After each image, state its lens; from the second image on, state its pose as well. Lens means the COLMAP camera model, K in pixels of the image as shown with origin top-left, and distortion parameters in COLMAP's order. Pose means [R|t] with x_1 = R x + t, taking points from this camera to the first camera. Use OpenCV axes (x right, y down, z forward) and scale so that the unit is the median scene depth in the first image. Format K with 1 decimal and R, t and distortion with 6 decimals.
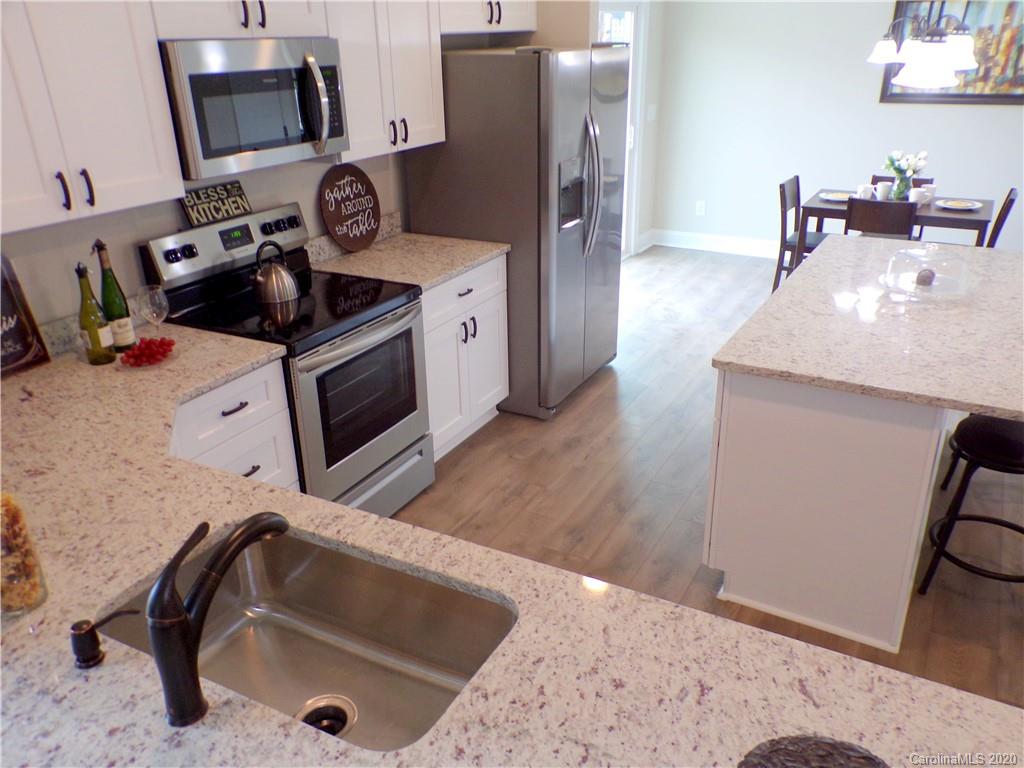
lens RADIAL K [[841.4, 0, 517.3], [0, 841.4, 394.5], [0, 0, 1]] dist [0.040599, 0.028317]
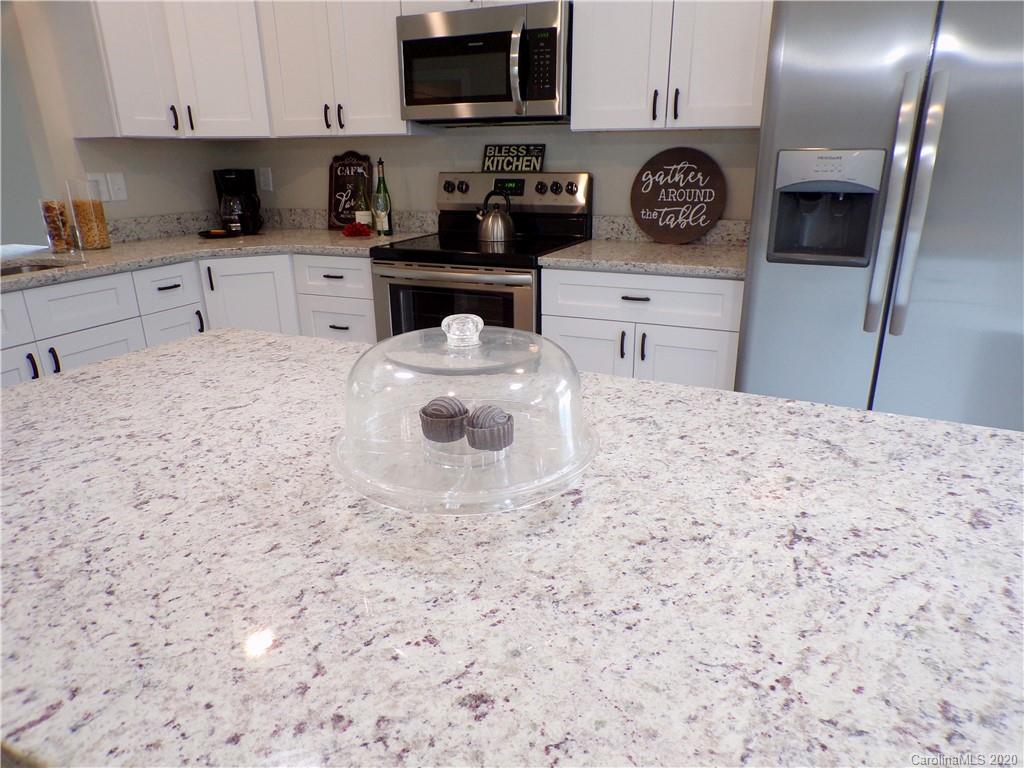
lens RADIAL K [[694.8, 0, 515.5], [0, 694.8, 382.6], [0, 0, 1]] dist [0.002694, 0.001716]
pose [[0.046548, 0.325383, -0.944436, 0.585427], [-0.396838, 0.873675, 0.281446, -0.189547], [0.916708, 0.361687, 0.169793, 0.793132]]
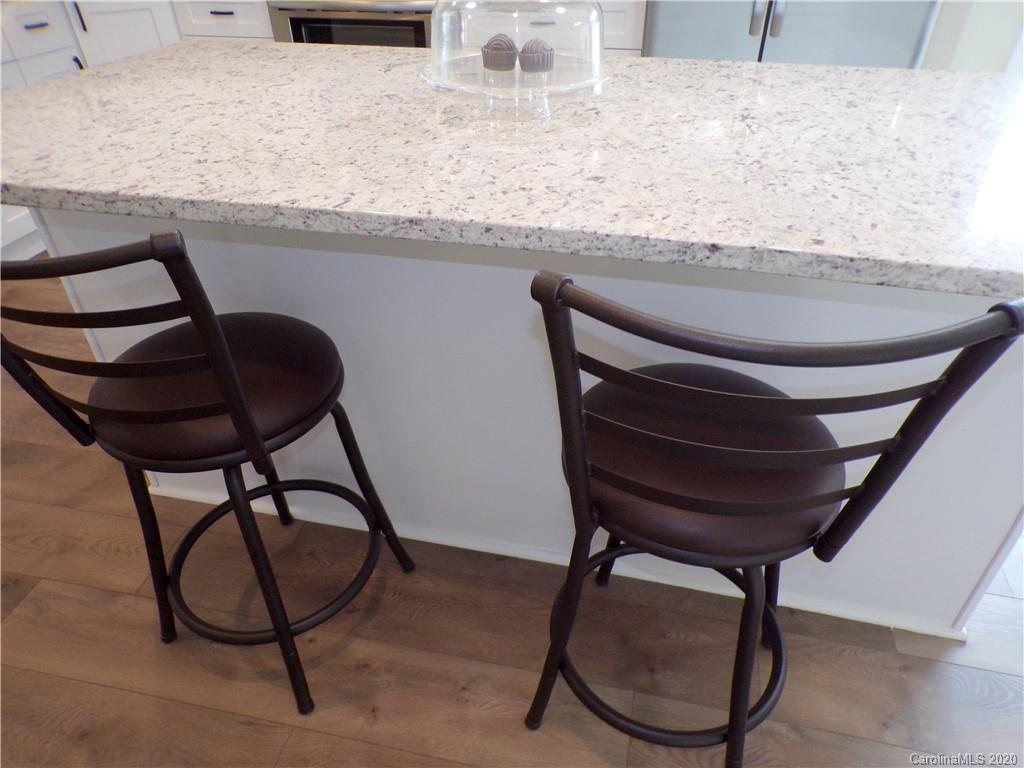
lens RADIAL K [[694.8, 0, 513.3], [0, 694.8, 378.4], [0, 0, 1]] dist [0.002694, 0.001716]
pose [[0.249880, 0.571467, -0.781656, 0.688600], [-0.391806, 0.797898, 0.458089, -0.138582], [0.885465, 0.191790, 0.423283, 0.723113]]
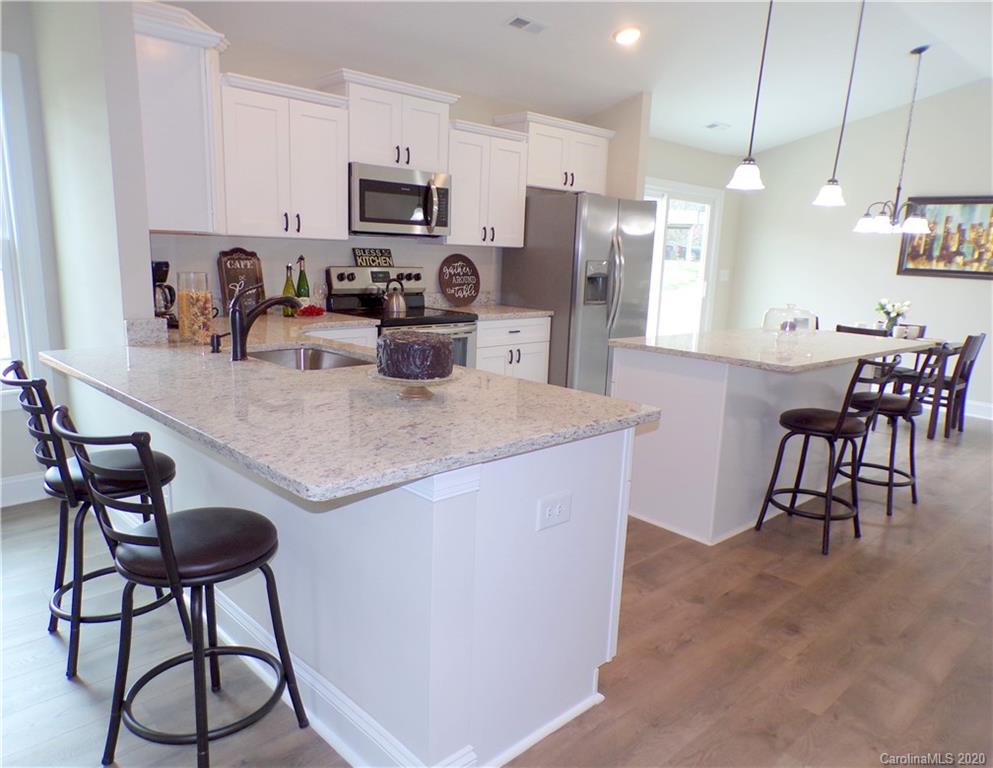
lens RADIAL K [[696.5, 0, 491.7], [0, 696.5, 382.6], [0, 0, 1]] dist [-0.007552, 0.005524]
pose [[0.946883, 0.106345, -0.303484, 0.299450], [-0.173230, 0.963784, -0.202761, 0.238768], [0.270930, 0.244564, 0.931013, -0.202291]]
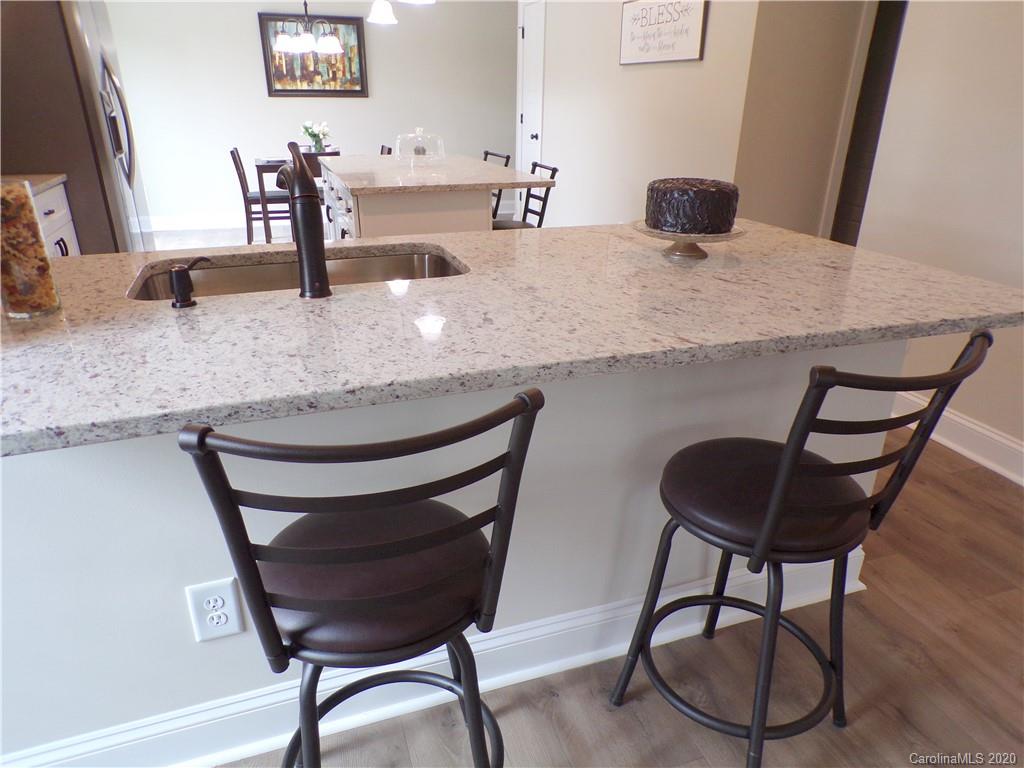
lens RADIAL K [[694.8, 0, 505.8], [0, 694.8, 389.5], [0, 0, 1]] dist [0.002694, 0.001716]
pose [[0.684560, -0.275082, 0.675061, -0.307479], [0.288256, 0.952737, 0.095921, 0.161366], [-0.669542, 0.128927, 0.731499, 0.031836]]
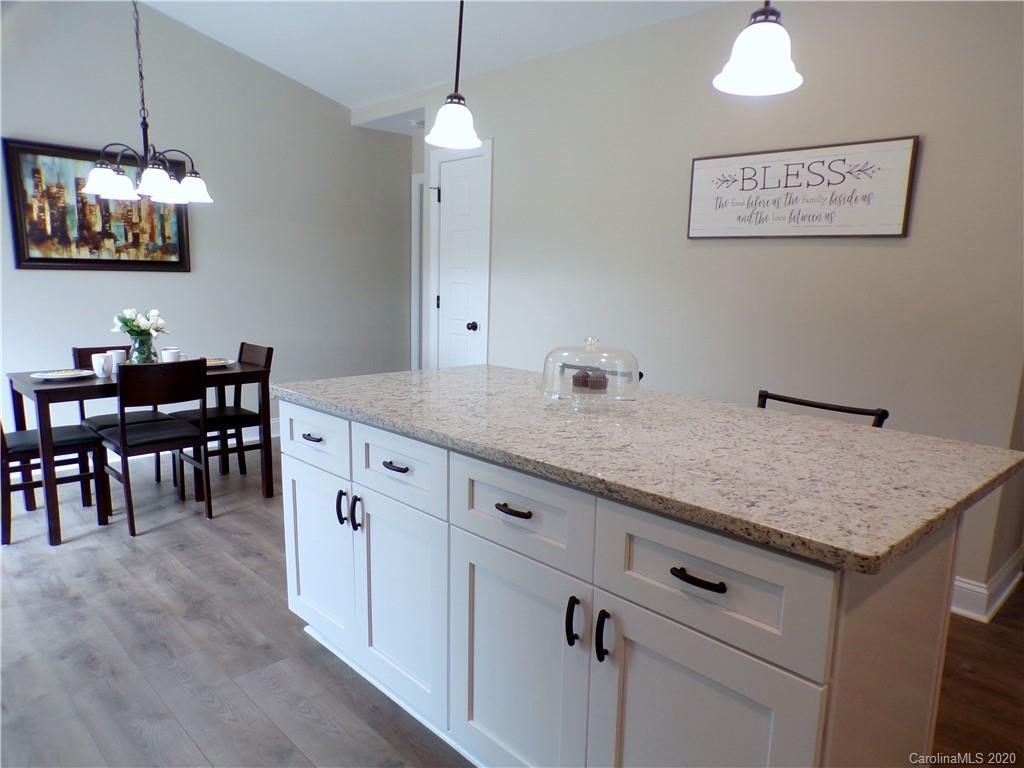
lens RADIAL K [[694.8, 0, 521.3], [0, 694.8, 391.6], [0, 0, 1]] dist [0.002694, 0.001716]
pose [[0.301675, -0.145315, 0.942272, -0.105202], [0.366630, 0.930002, 0.026044, -0.137109], [-0.880099, 0.337608, 0.333835, 0.696323]]
